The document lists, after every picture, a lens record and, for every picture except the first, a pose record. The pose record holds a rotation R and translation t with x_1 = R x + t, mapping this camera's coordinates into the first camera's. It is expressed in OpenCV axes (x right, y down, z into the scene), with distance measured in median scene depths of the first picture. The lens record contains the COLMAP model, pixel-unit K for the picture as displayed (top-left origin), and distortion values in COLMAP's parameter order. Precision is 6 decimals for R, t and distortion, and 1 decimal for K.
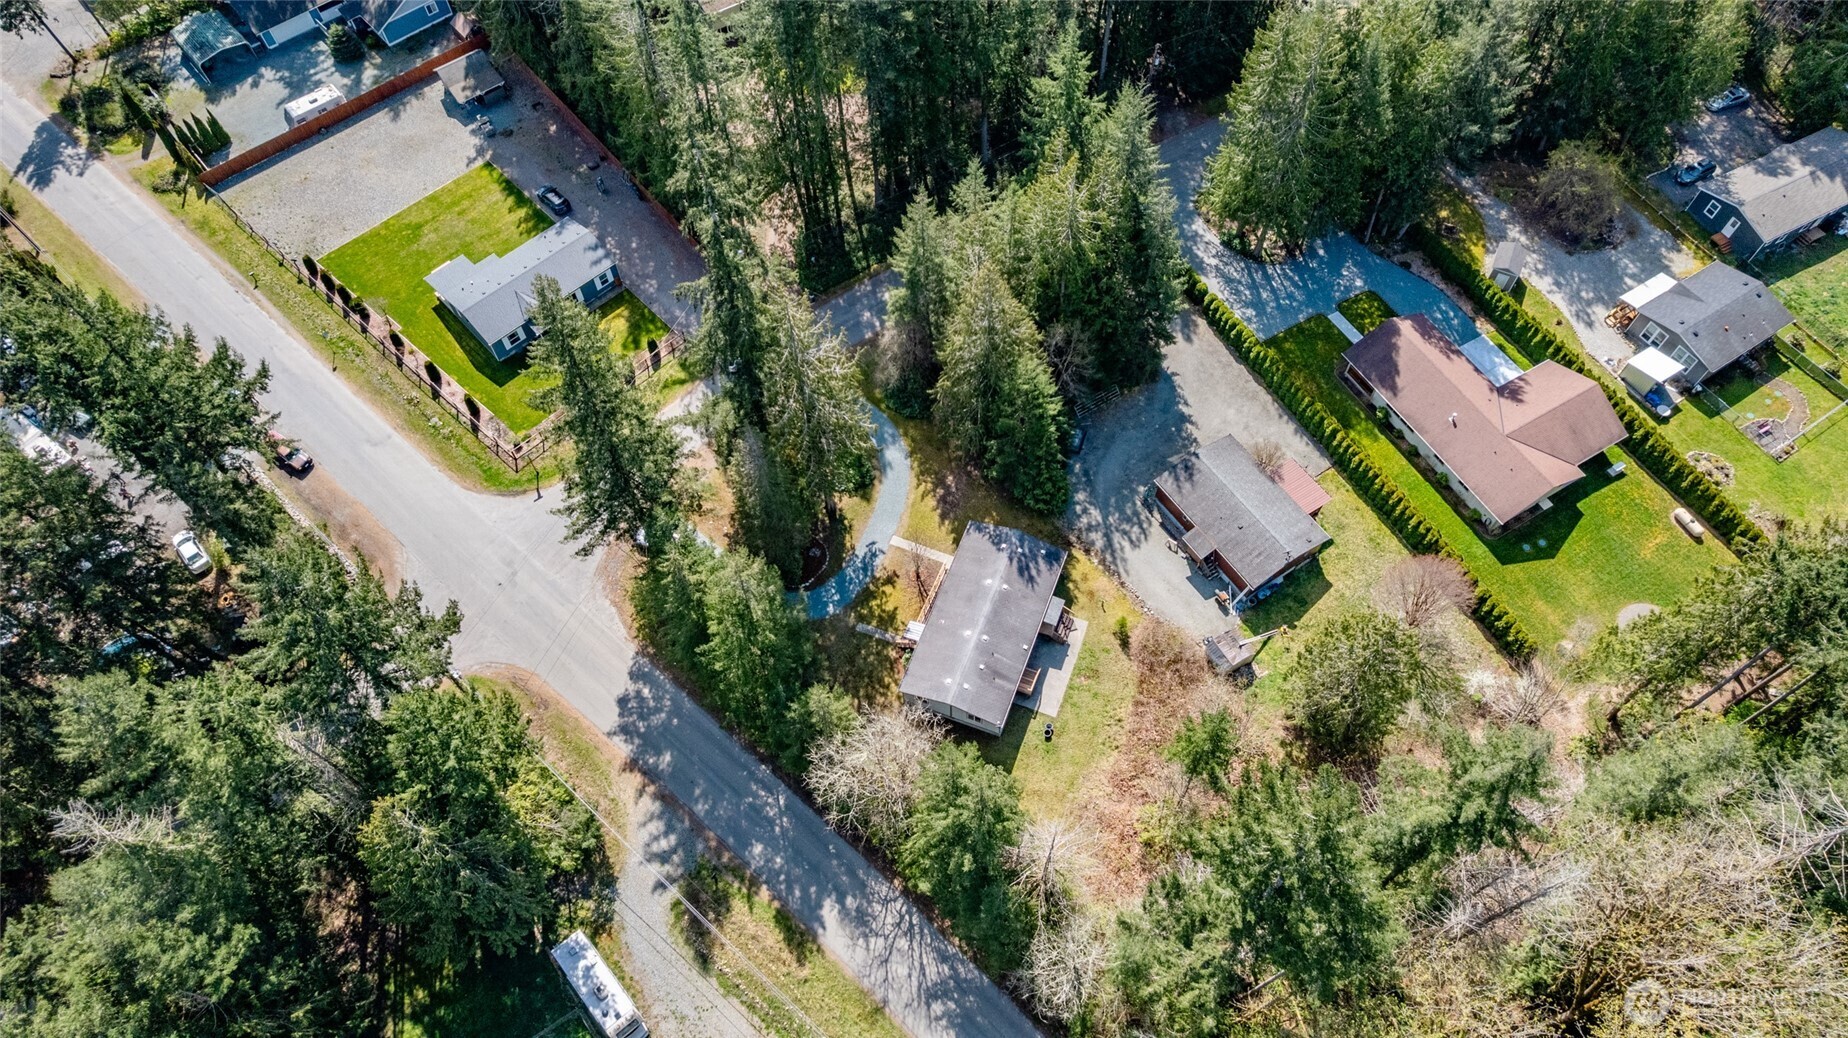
lens RADIAL K [[1334.8, 0, 912.4], [0, 1334.8, 516.2], [0, 0, 1]] dist [-0.054720, 0.004109]
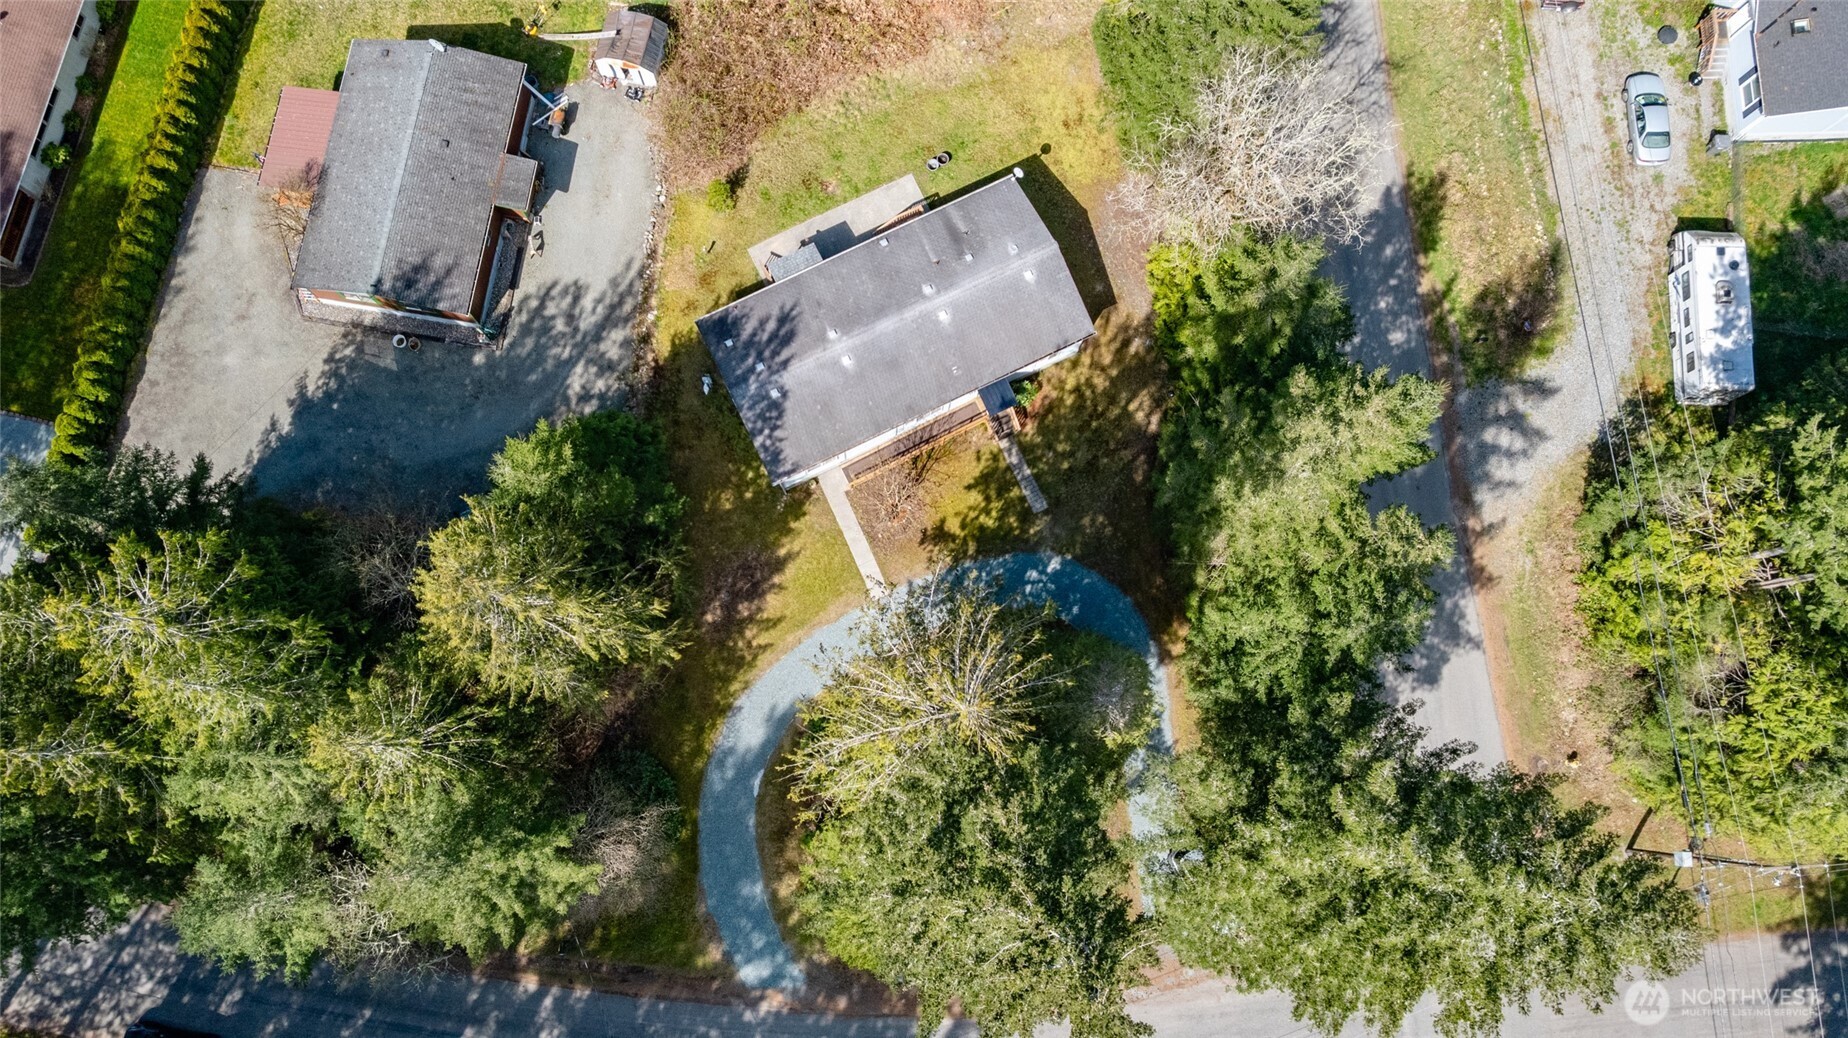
lens RADIAL K [[1334.8, 0, 912.4], [0, 1334.8, 516.2], [0, 0, 1]] dist [-0.054720, 0.004109]
pose [[-0.735761, -0.667711, 0.113213, -0.067237], [0.577931, -0.531887, 0.618944, -0.302917], [-0.353060, 0.520824, 0.777233, 0.572192]]
